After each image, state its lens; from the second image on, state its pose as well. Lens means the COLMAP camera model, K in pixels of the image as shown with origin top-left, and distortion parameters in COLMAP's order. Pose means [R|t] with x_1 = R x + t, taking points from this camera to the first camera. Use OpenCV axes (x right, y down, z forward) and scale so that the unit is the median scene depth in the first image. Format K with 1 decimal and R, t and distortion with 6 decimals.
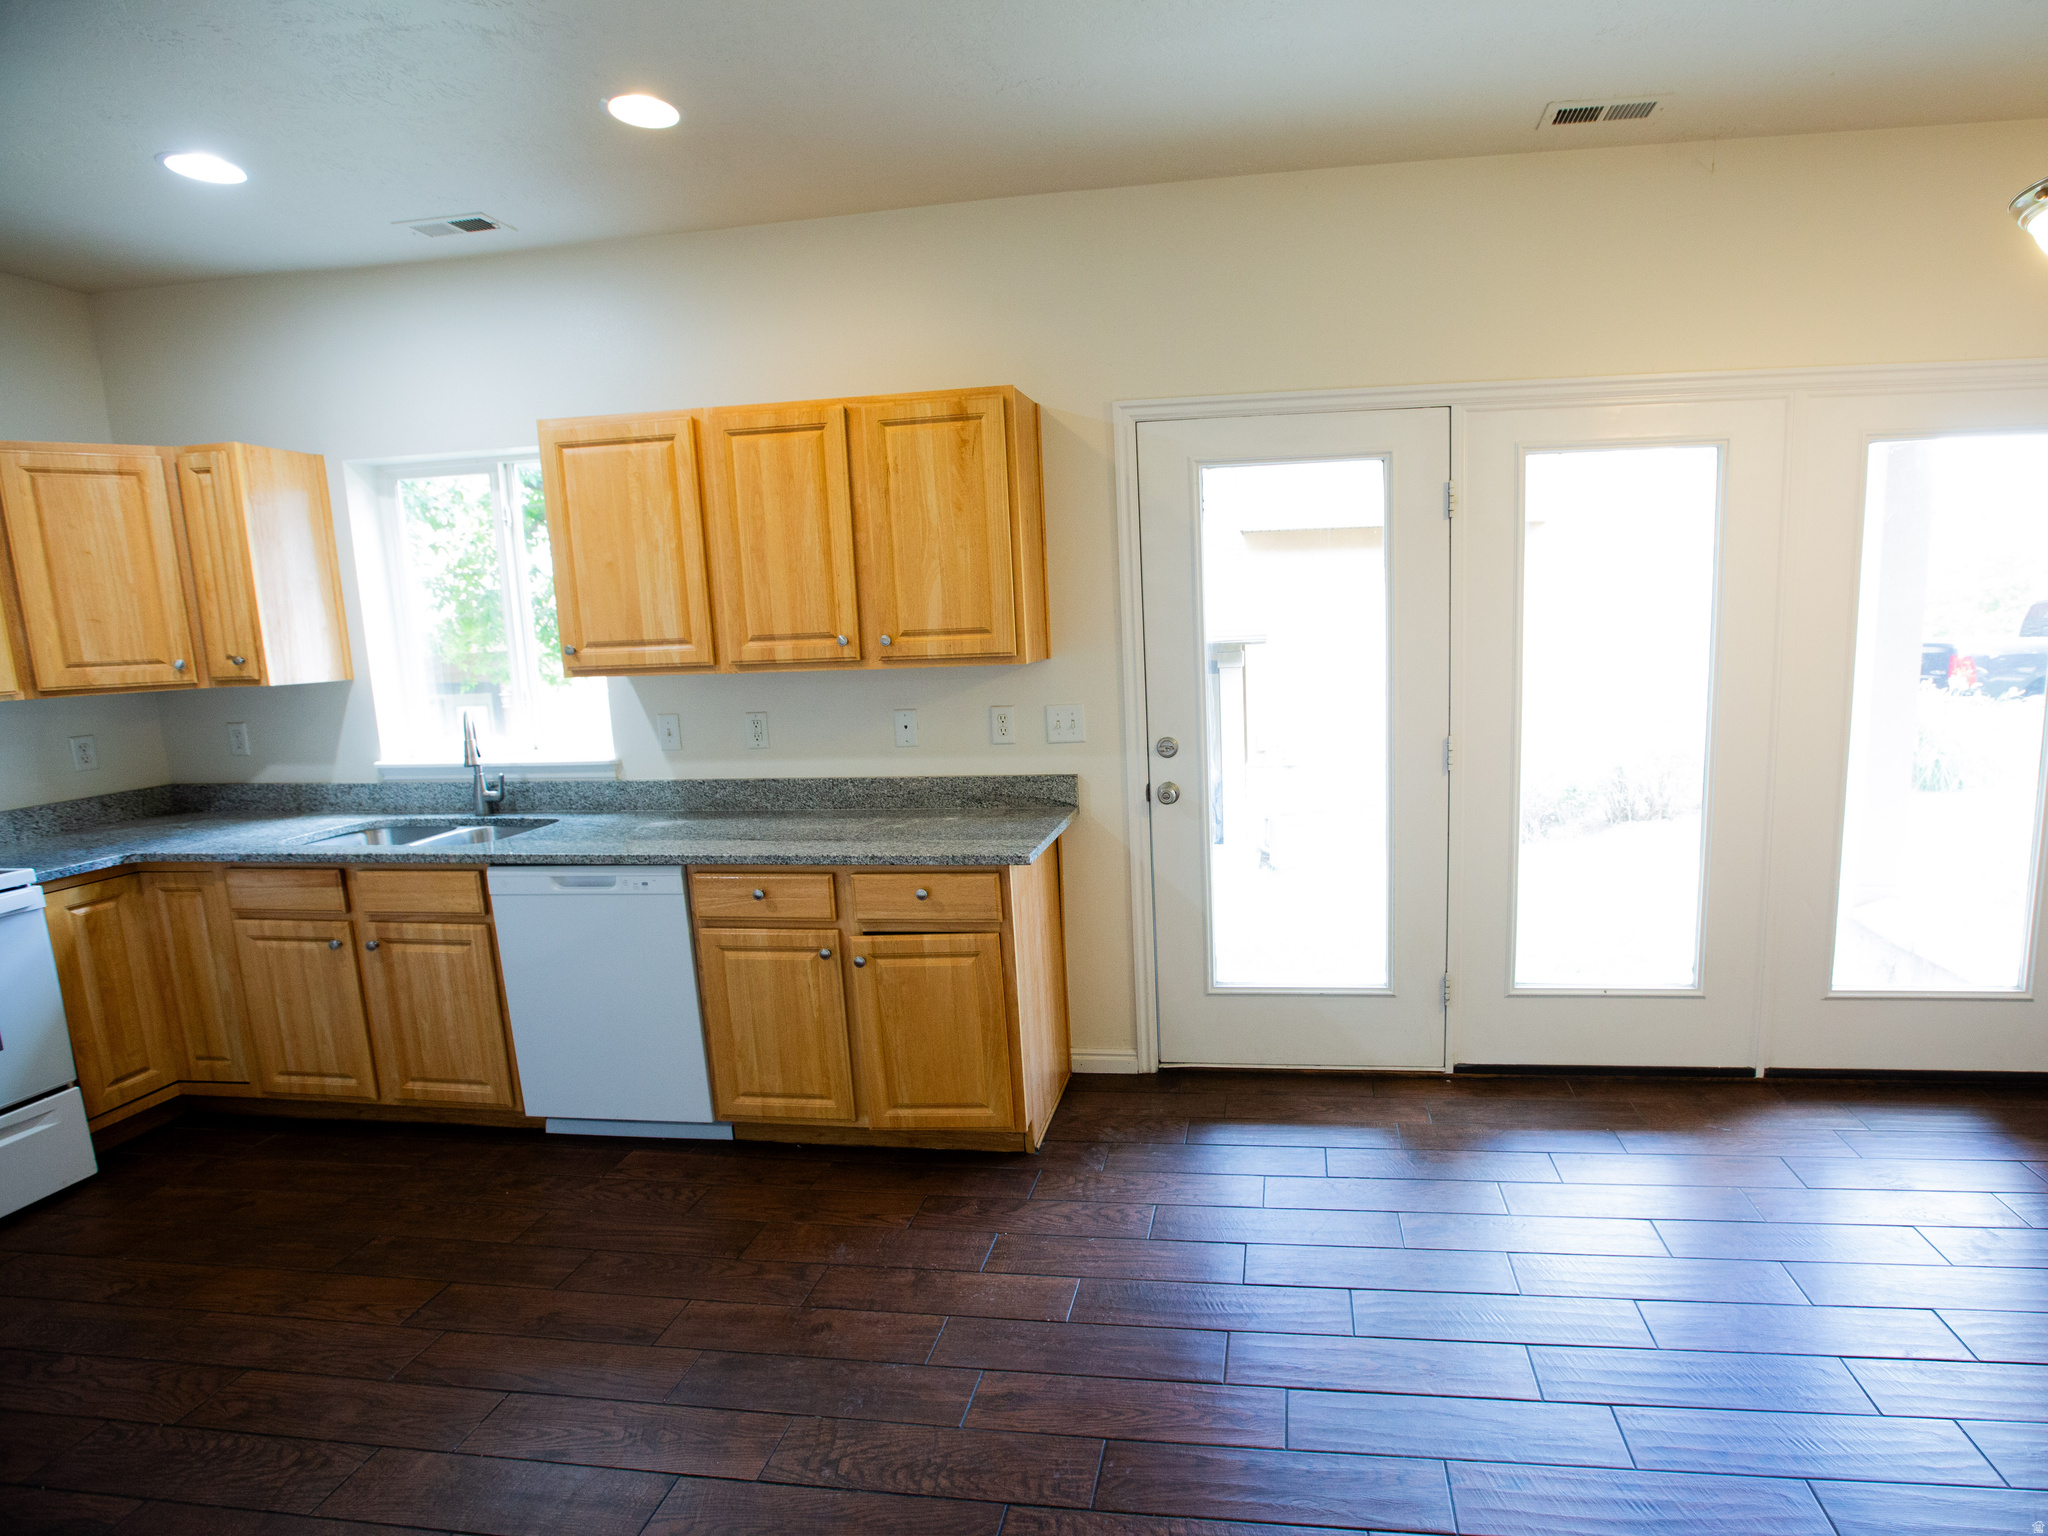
lens RADIAL K [[1063.3, 0, 1157.5], [0, 1063.3, 771.8], [0, 0, 1]] dist [-0.064018, 0.021717]
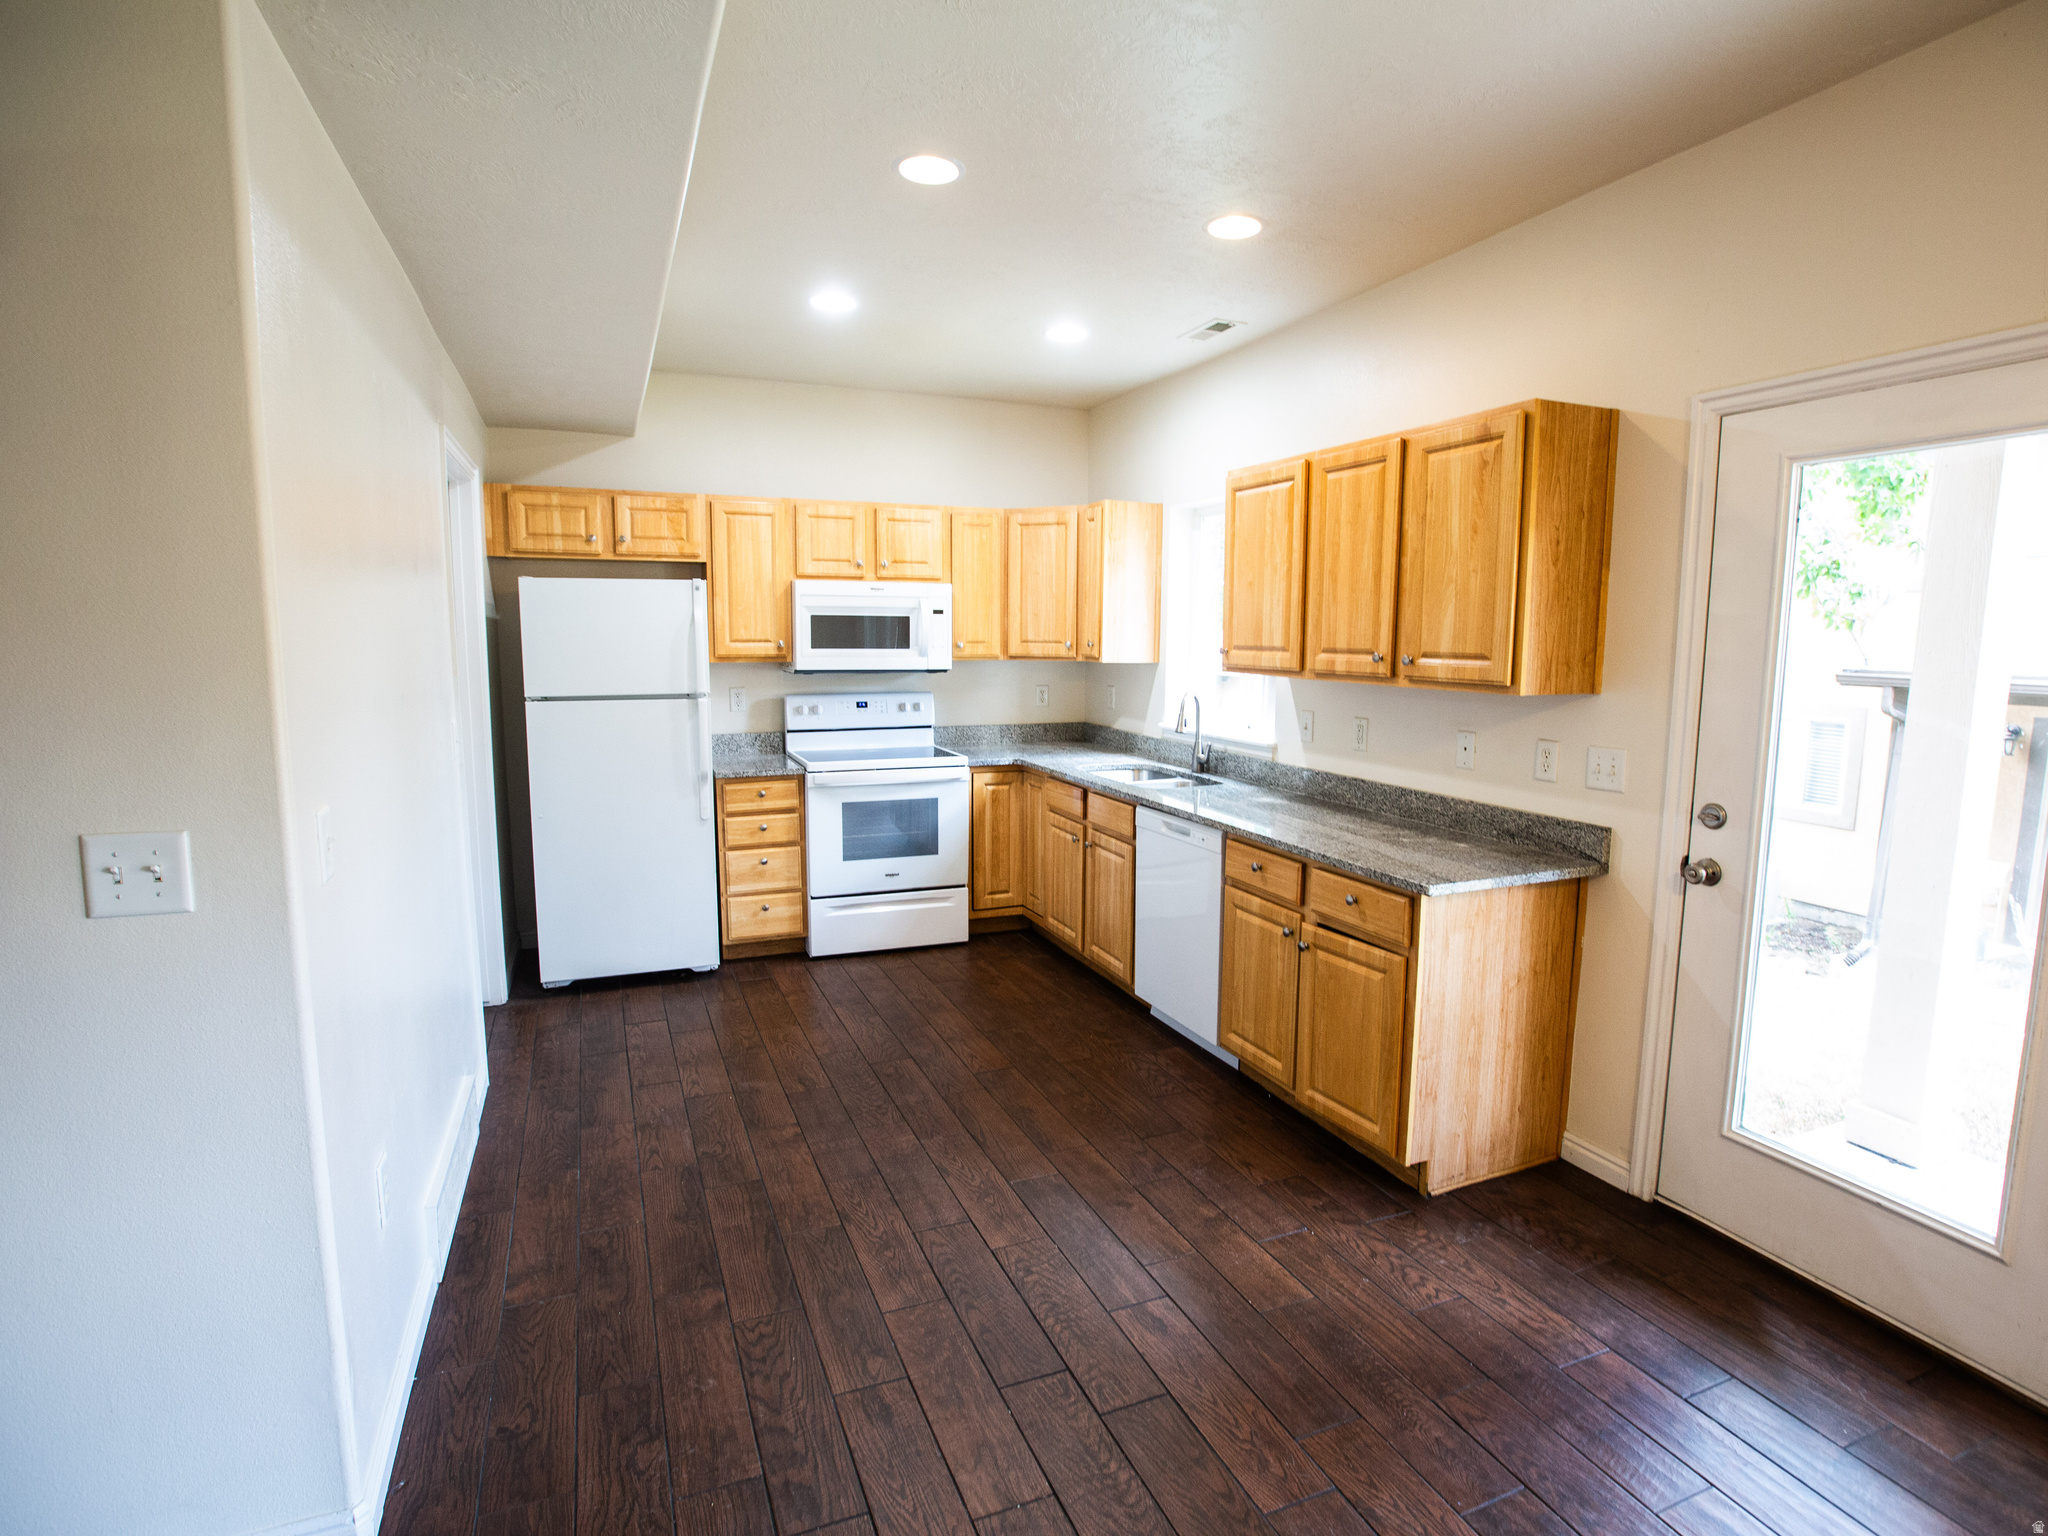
lens RADIAL K [[1058.6, 0, 1024.0], [0, 1058.6, 768.0], [0, 0, 1]] dist [-0.061599, 0.021063]
pose [[0.487781, 0.148189, -0.860296, 0.459739], [-0.155613, 0.984463, 0.081346, -0.044697], [0.858984, 0.094194, 0.503263, 0.165178]]
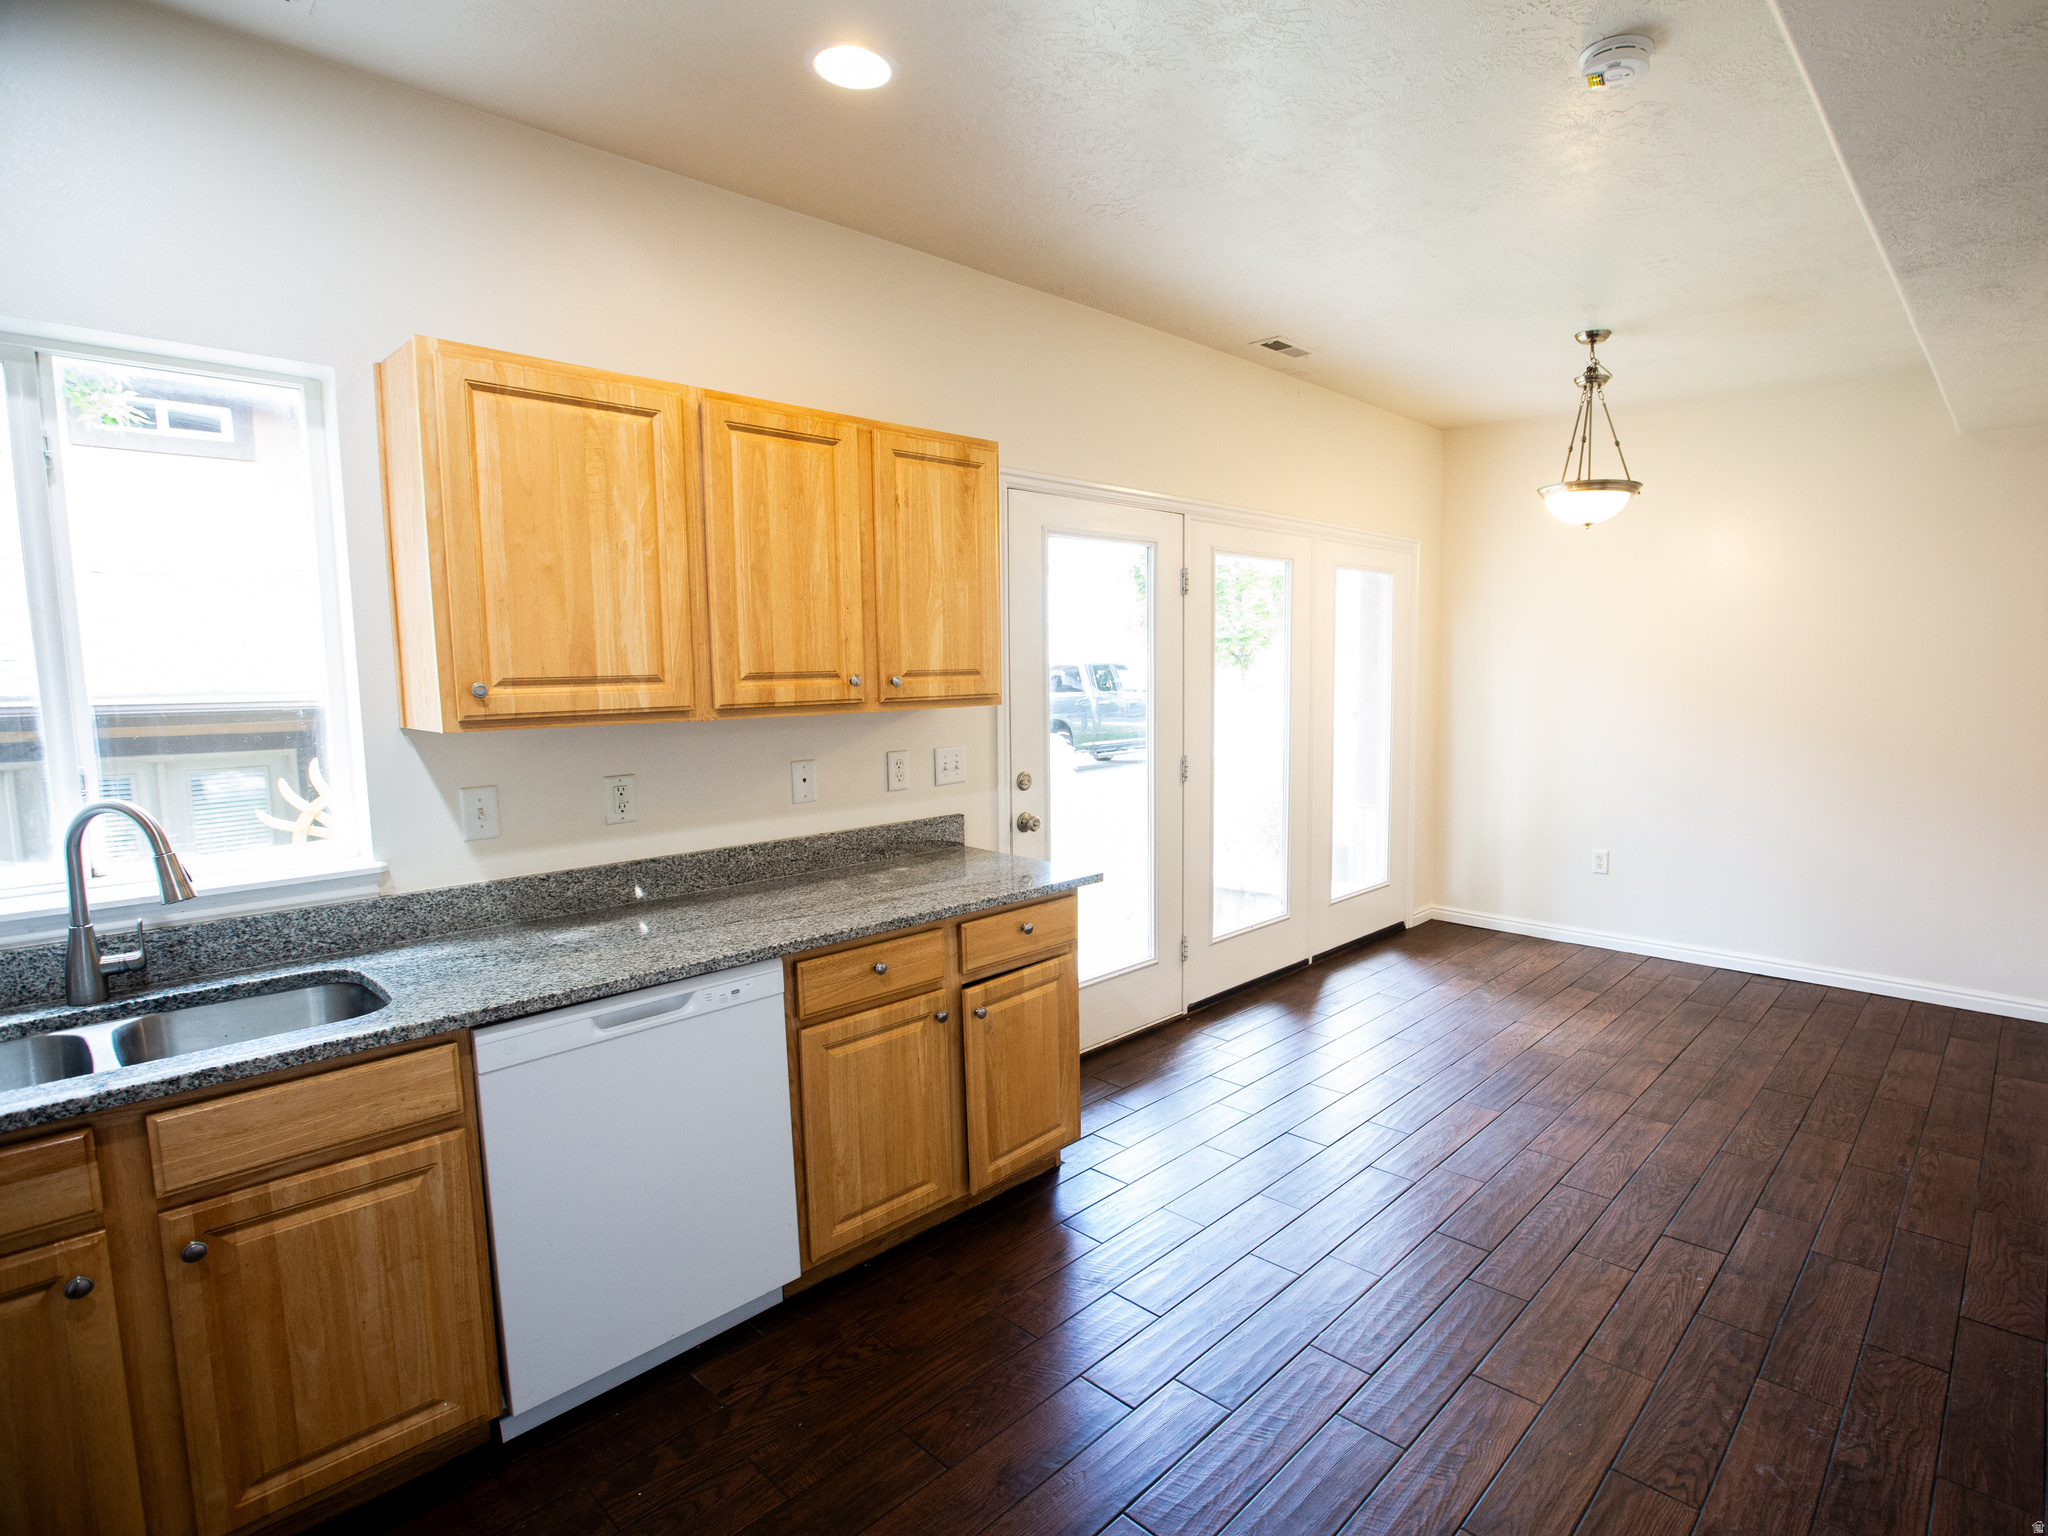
lens RADIAL K [[1063.3, 0, 1157.5], [0, 1063.3, 771.8], [0, 0, 1]] dist [-0.064018, 0.021717]
pose [[0.551896, -0.060208, 0.831737, -0.906669], [0.111996, 0.993706, -0.002382, -0.015573], [-0.826358, 0.094466, 0.555165, 0.292066]]
